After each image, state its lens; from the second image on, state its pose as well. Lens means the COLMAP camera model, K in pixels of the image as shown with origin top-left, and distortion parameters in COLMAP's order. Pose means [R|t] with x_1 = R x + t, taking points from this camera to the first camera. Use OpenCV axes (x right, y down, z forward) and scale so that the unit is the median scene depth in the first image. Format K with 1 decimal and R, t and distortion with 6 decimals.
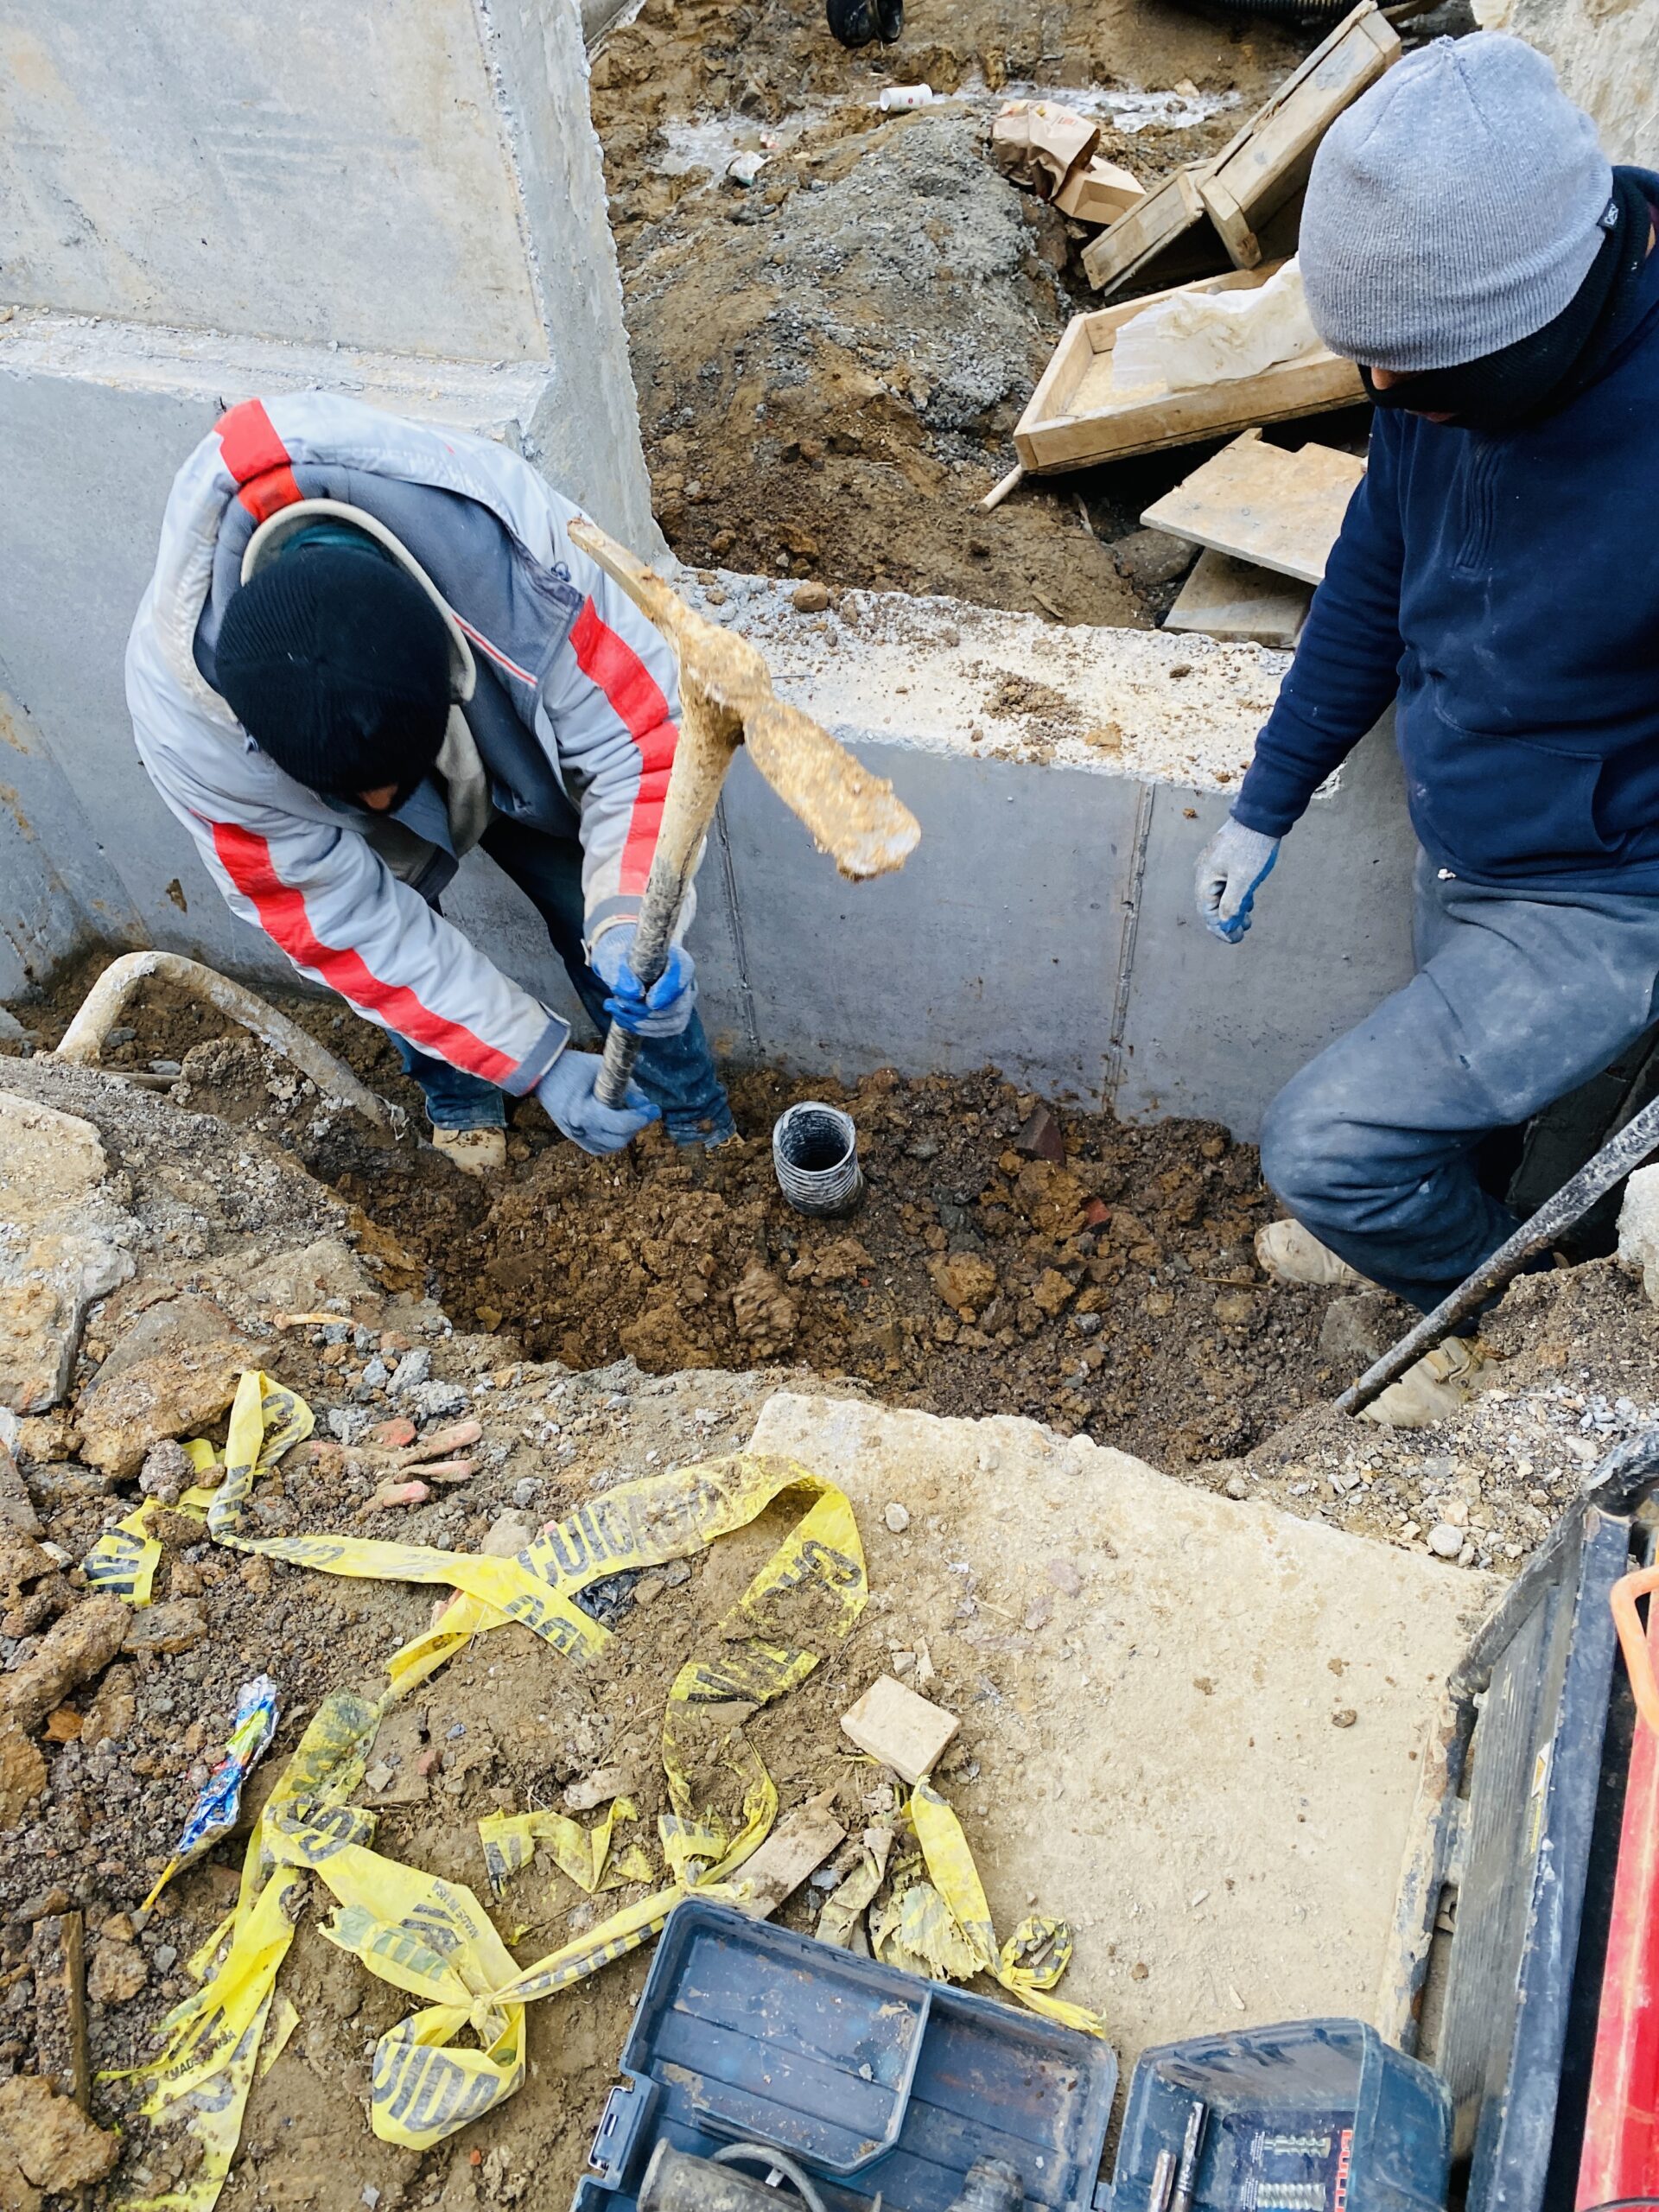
lens RADIAL K [[1660.7, 0, 837.4], [0, 1660.7, 1108.1], [0, 0, 1]] dist [0.001403, -0.007447]
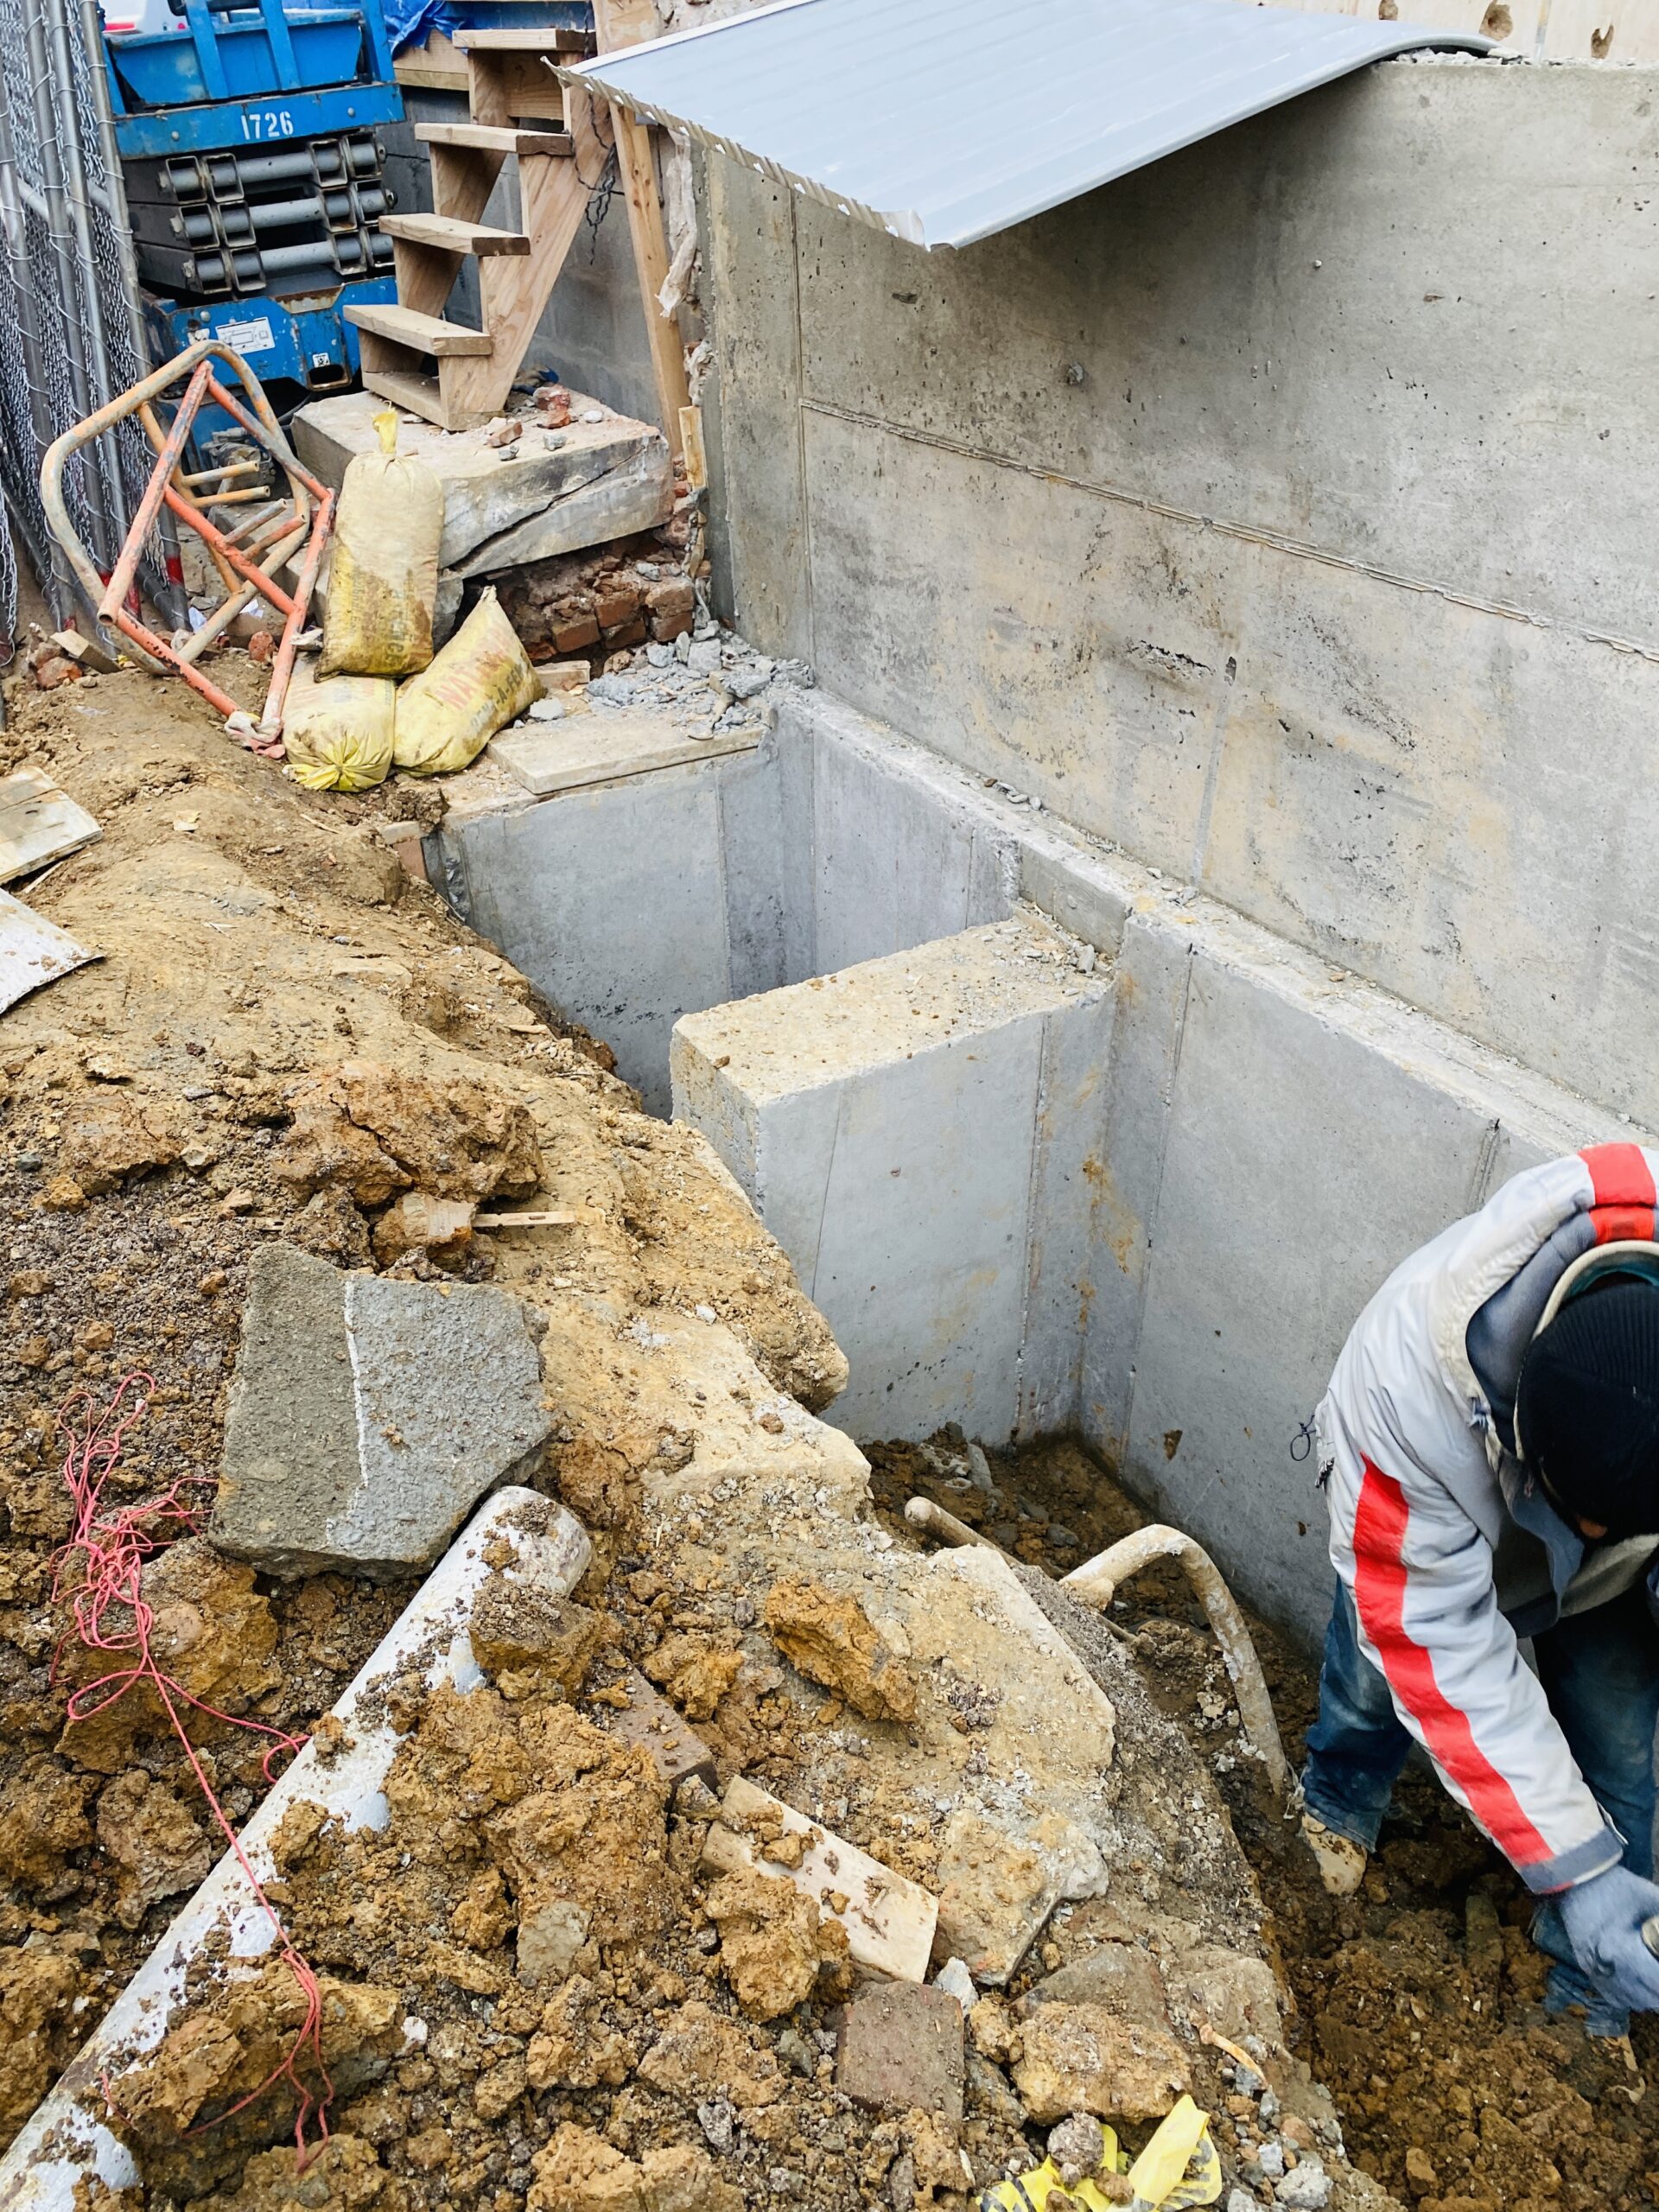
lens RADIAL K [[1660.7, 0, 831.0], [0, 1660.7, 1109.3], [0, 0, 1]] dist [0.001403, -0.007447]
pose [[0.755983, 0.387689, -0.527435, -0.185919], [-0.536548, 0.828560, -0.160014, -0.040672], [0.374976, 0.403962, 0.834391, -0.086119]]
